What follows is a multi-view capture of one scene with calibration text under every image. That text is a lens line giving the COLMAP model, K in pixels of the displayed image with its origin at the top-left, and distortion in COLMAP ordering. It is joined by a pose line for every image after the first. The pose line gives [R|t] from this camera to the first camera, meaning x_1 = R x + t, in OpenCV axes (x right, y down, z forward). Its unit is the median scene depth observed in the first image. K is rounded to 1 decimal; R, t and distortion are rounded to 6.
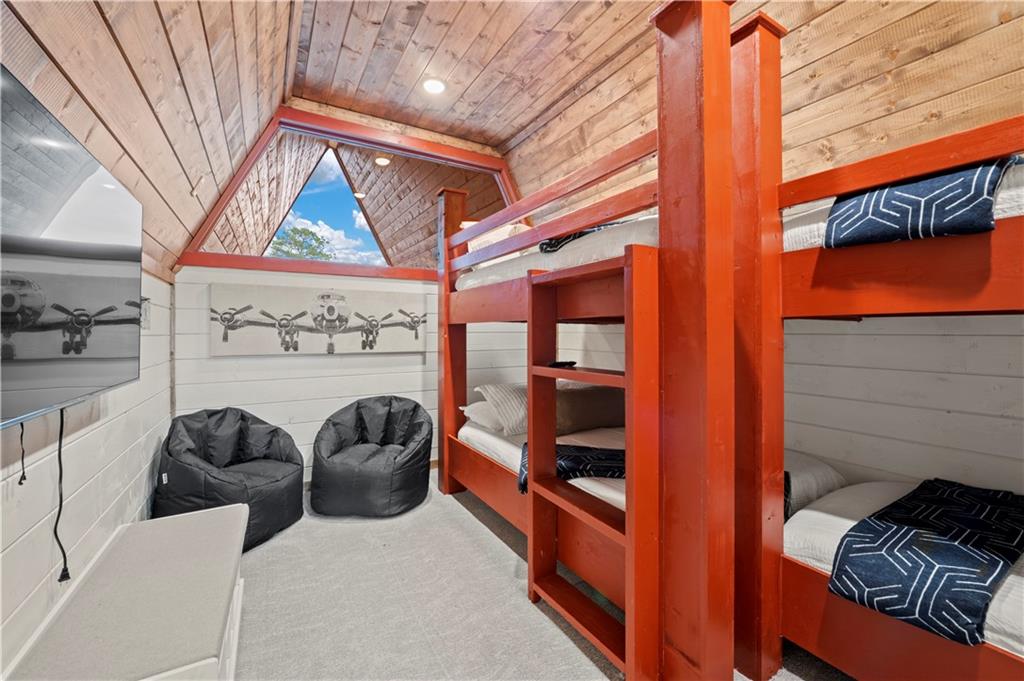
lens RADIAL K [[411.3, 0, 515.7], [0, 411.3, 329.9], [0, 0, 1]] dist [-0.009512, -0.000690]
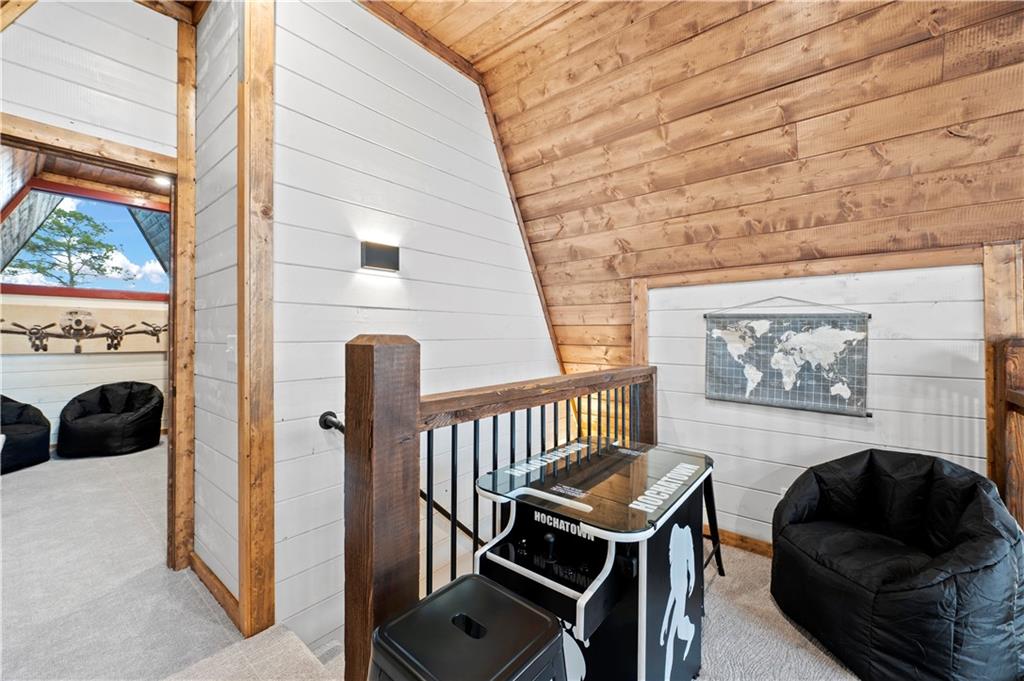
lens RADIAL K [[411.3, 0, 530.2], [0, 411.3, 331.9], [0, 0, 1]] dist [-0.009512, -0.000690]
pose [[0.934600, 0.002463, 0.355691, 0.512938], [-0.000671, 0.999986, -0.005162, -0.009072], [-0.355699, 0.004586, 0.934589, -0.872037]]
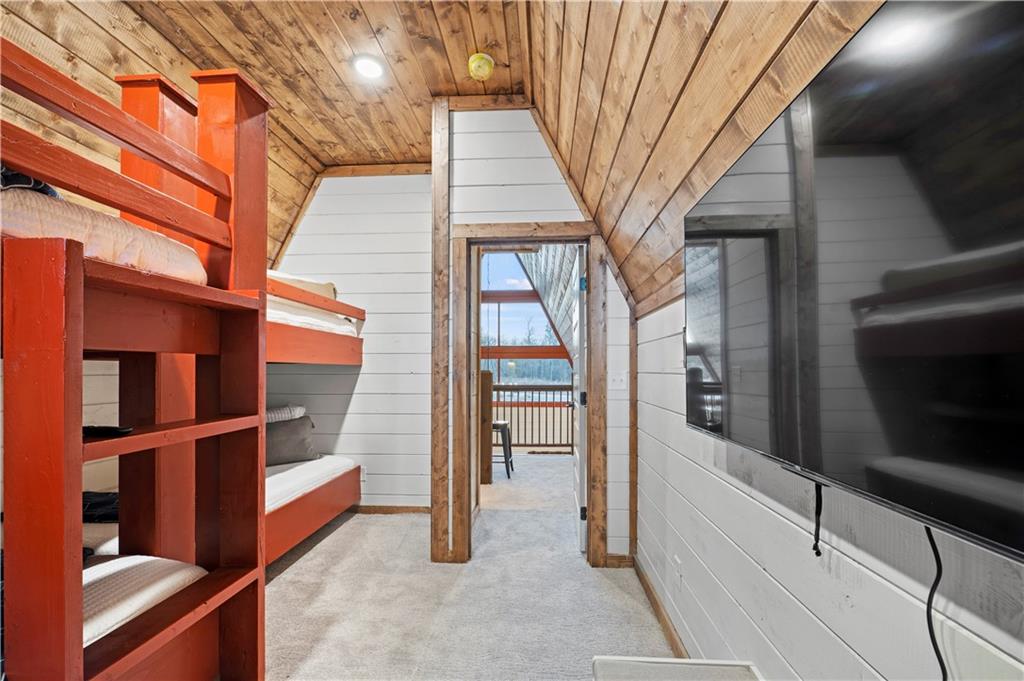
lens RADIAL K [[411.3, 0, 524.5], [0, 411.3, 369.1], [0, 0, 1]] dist [-0.009512, -0.000690]
pose [[-0.827308, 0.008456, 0.561685, -0.726313], [0.000888, 0.999905, -0.013745, 0.008384], [-0.561748, -0.010873, -0.827237, 1.223860]]
